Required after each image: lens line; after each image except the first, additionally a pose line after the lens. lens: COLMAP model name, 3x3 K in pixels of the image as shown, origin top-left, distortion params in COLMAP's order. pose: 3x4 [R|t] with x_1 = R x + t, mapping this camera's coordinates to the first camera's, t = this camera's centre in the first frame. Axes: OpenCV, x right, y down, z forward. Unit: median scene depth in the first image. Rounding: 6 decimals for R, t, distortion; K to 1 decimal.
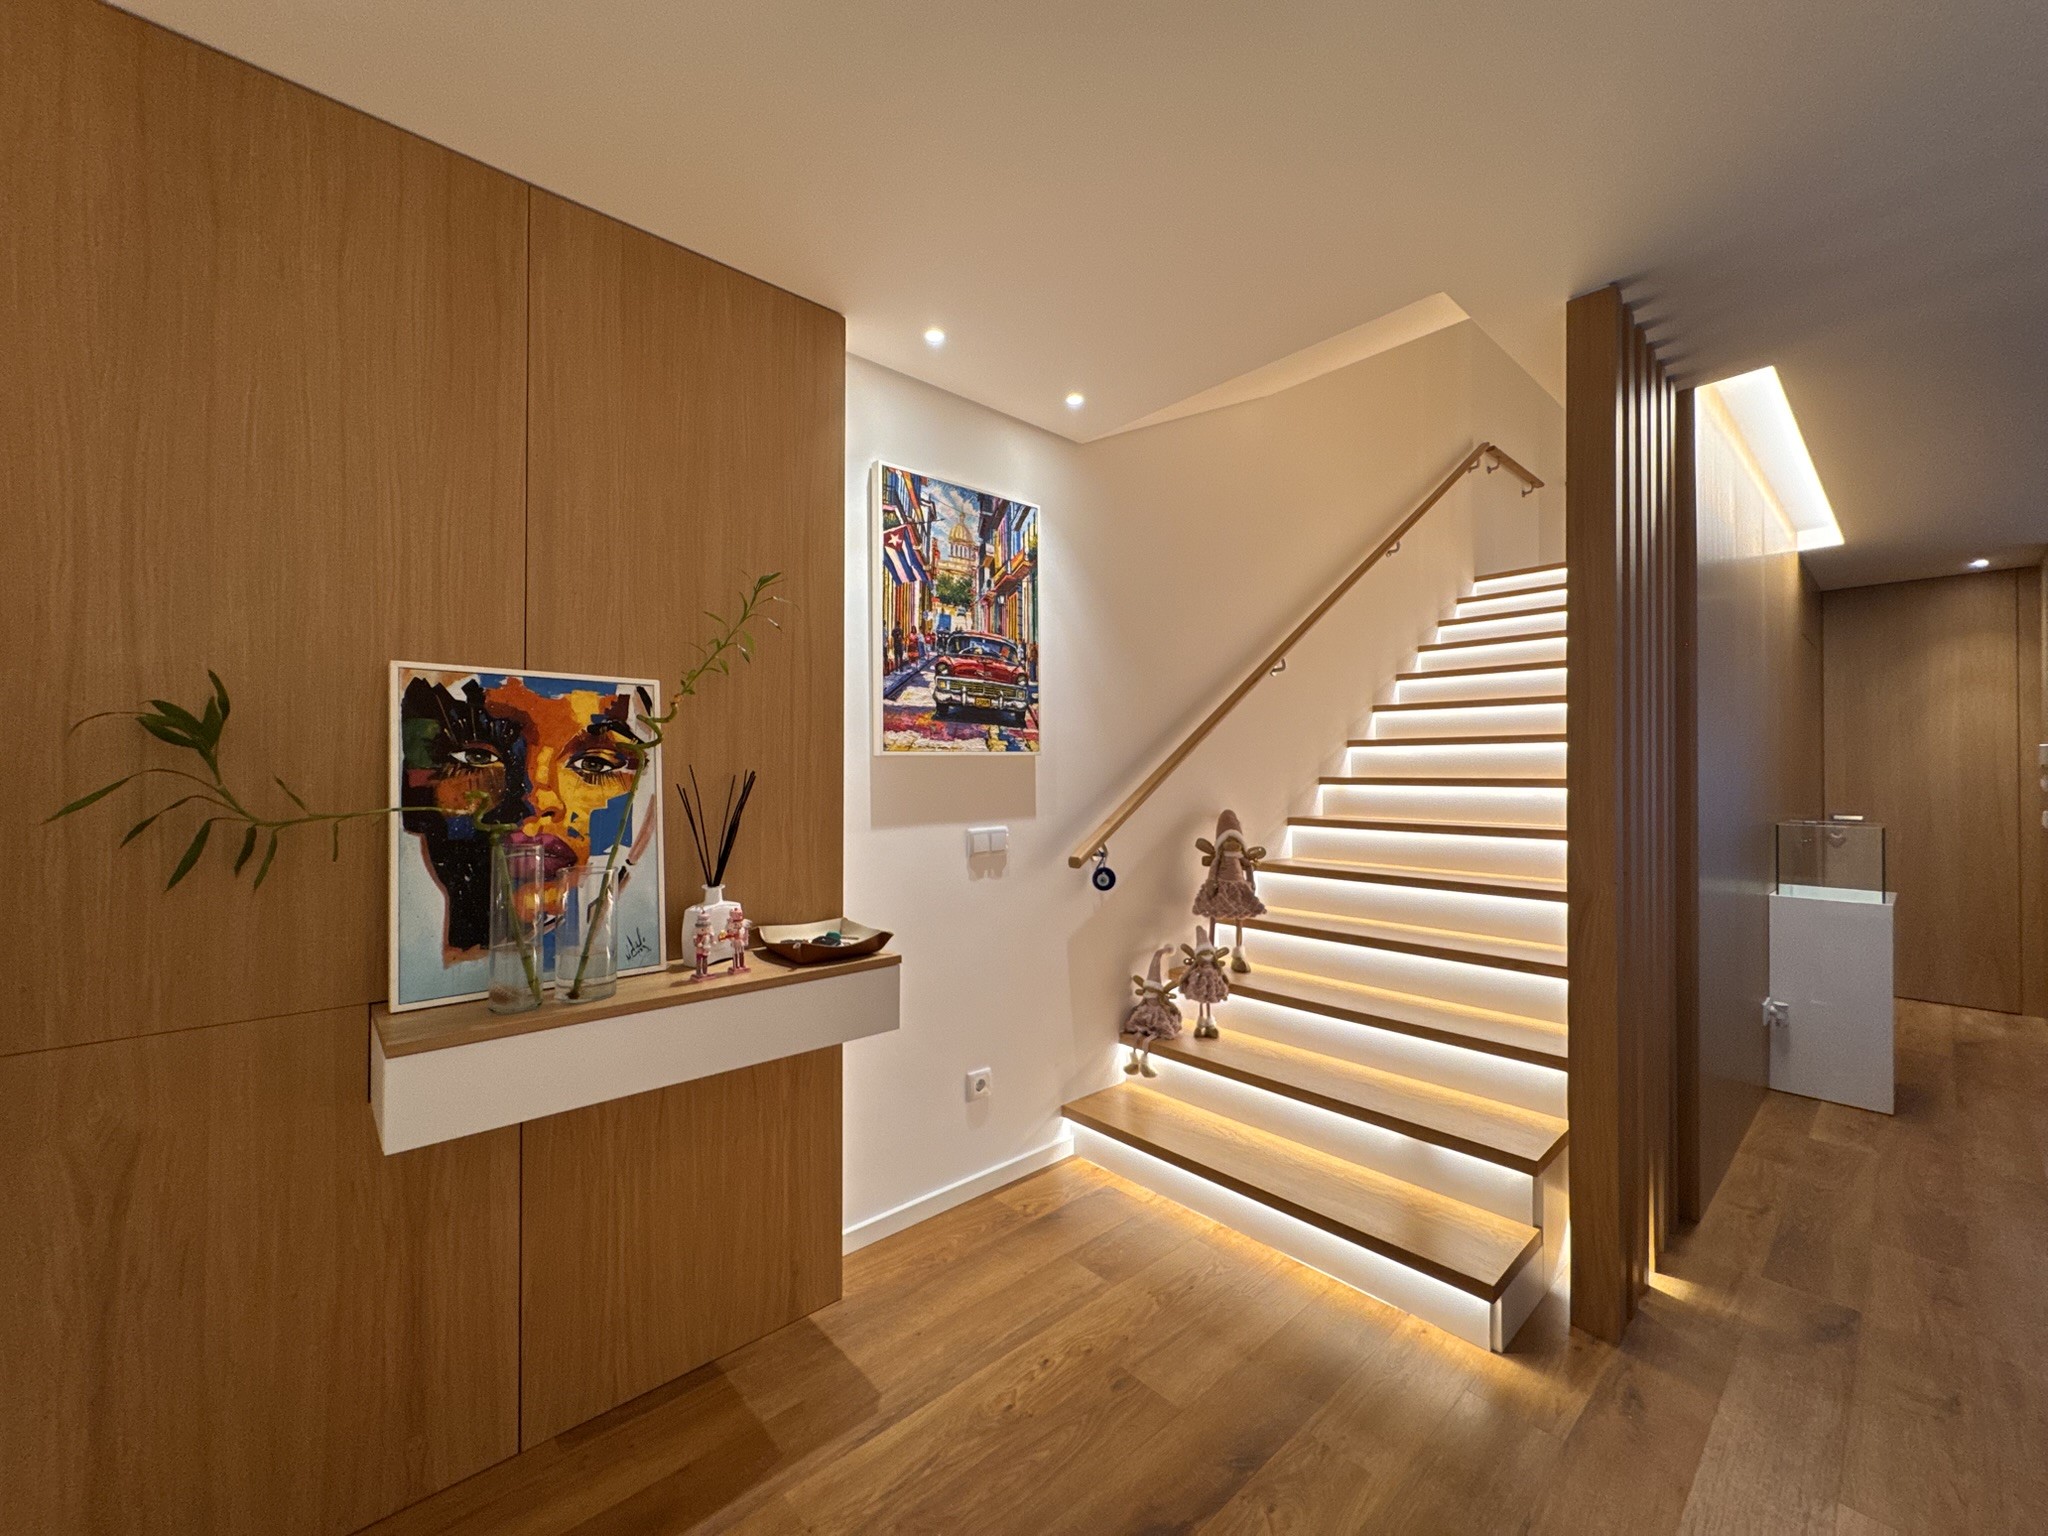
lens RADIAL K [[807.5, 0, 1032.5], [0, 807.5, 770.5], [0, 0, 1]] dist [-0.000277, -0.000001]
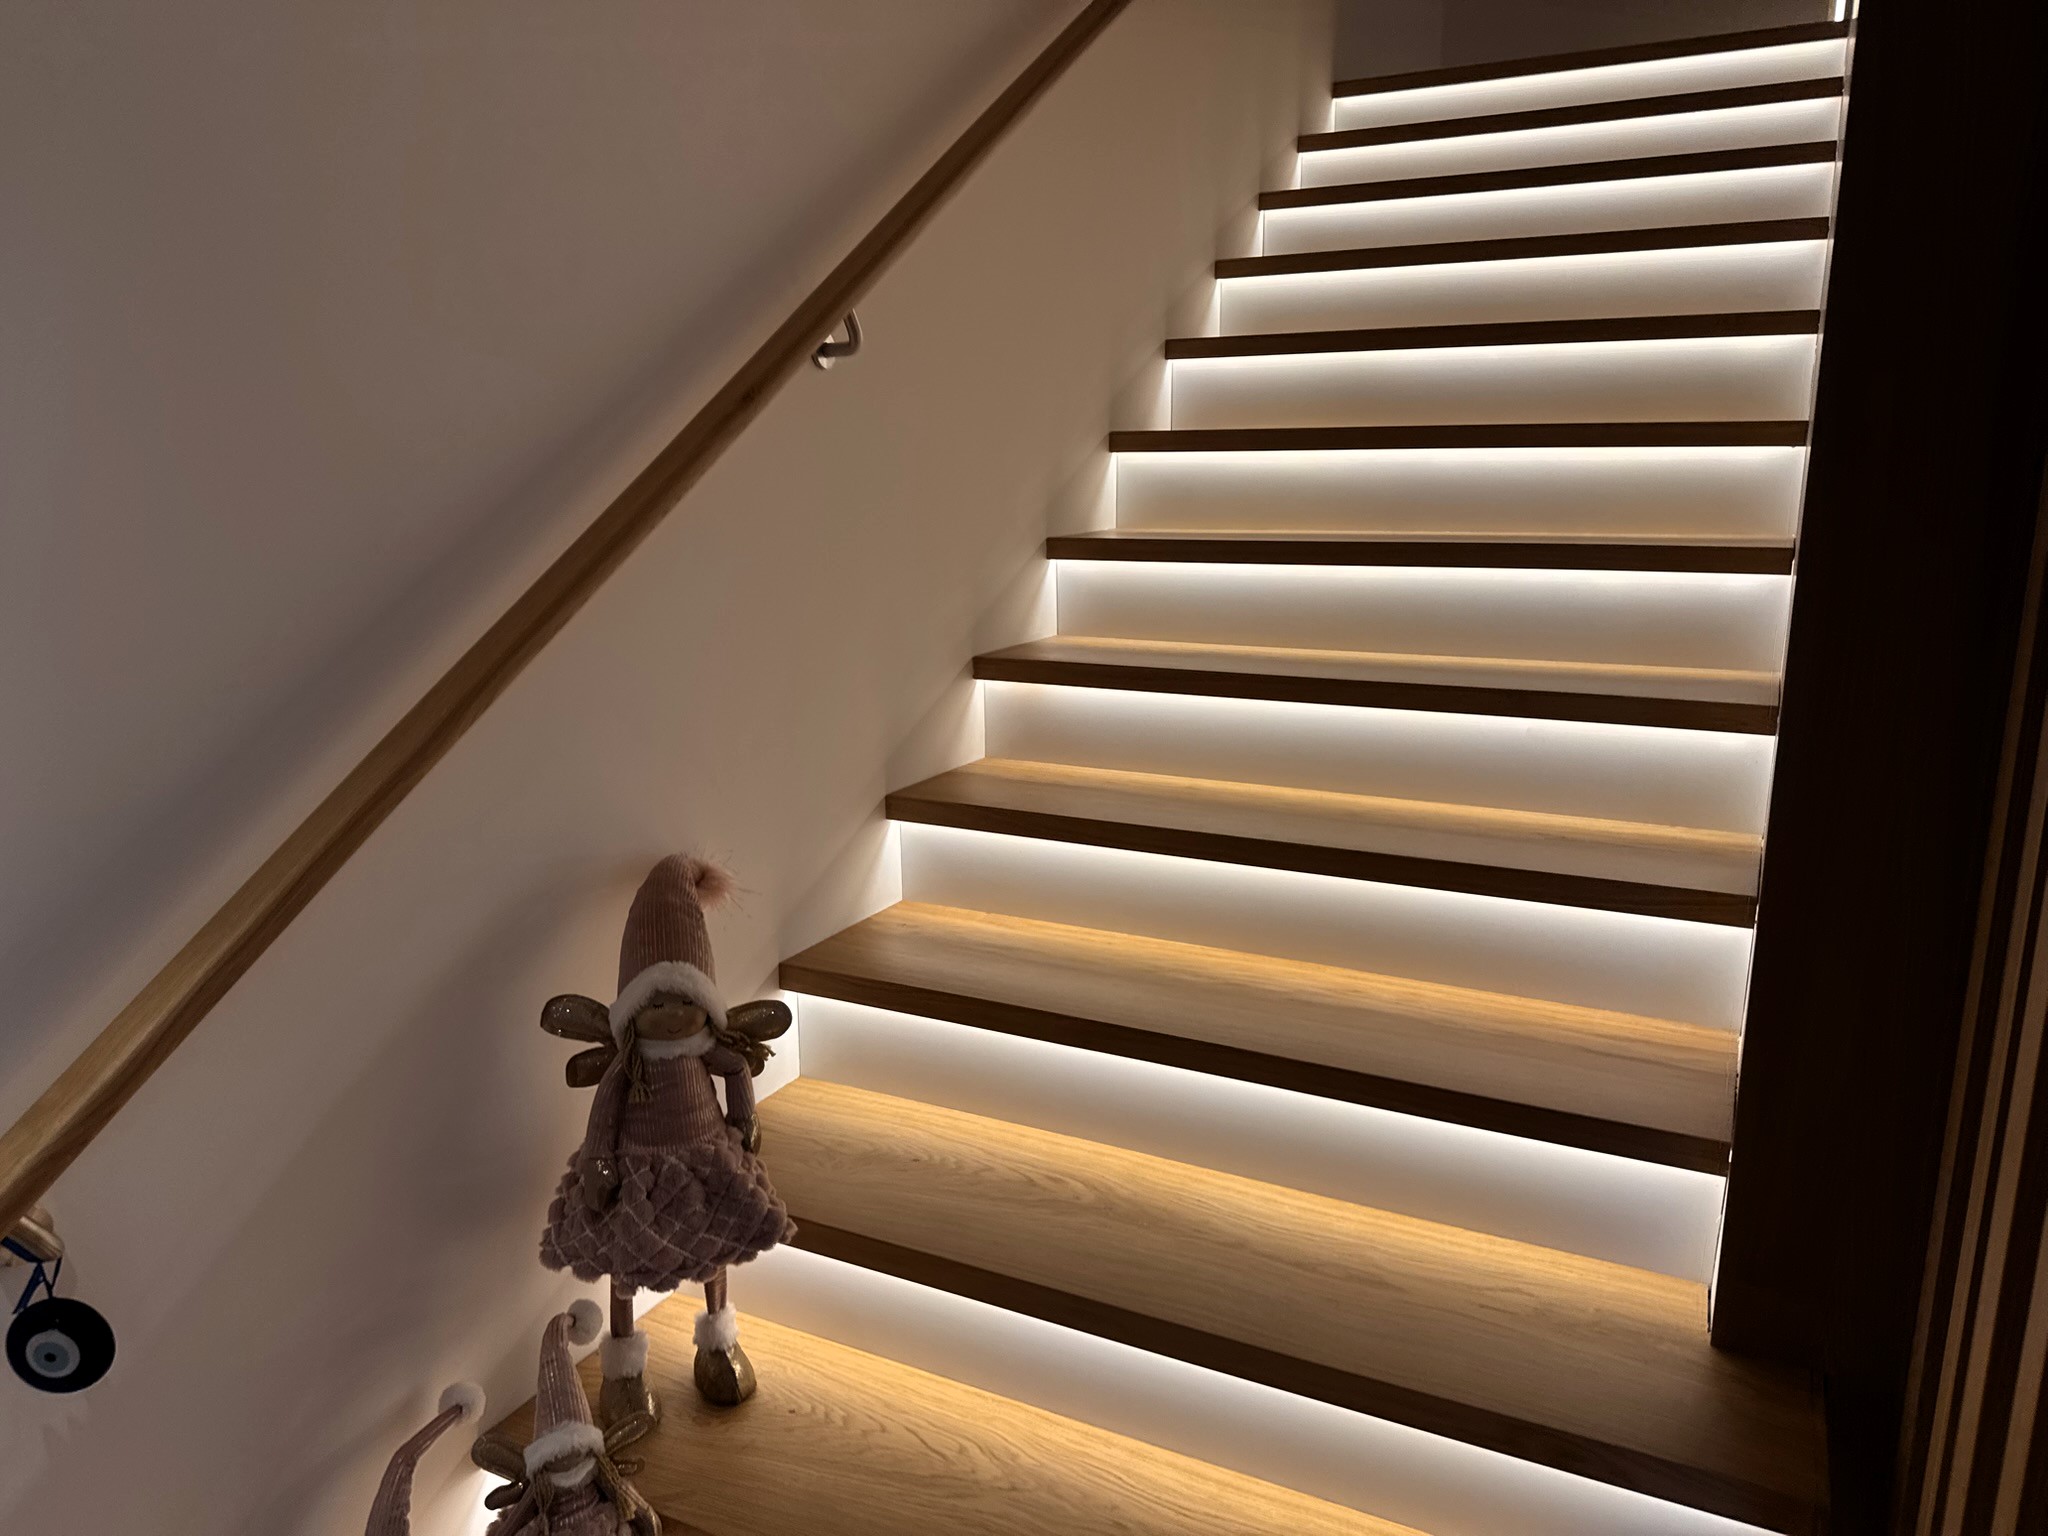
lens RADIAL K [[1448.3, 0, 1029.3], [0, 1448.3, 764.5], [0, 0, 1]] dist [0.053640, -0.042759]
pose [[0.934671, -0.077907, 0.346874, 0.252650], [-0.000497, 0.975407, 0.220413, -0.140022], [-0.355515, -0.206186, 0.911645, 0.655146]]
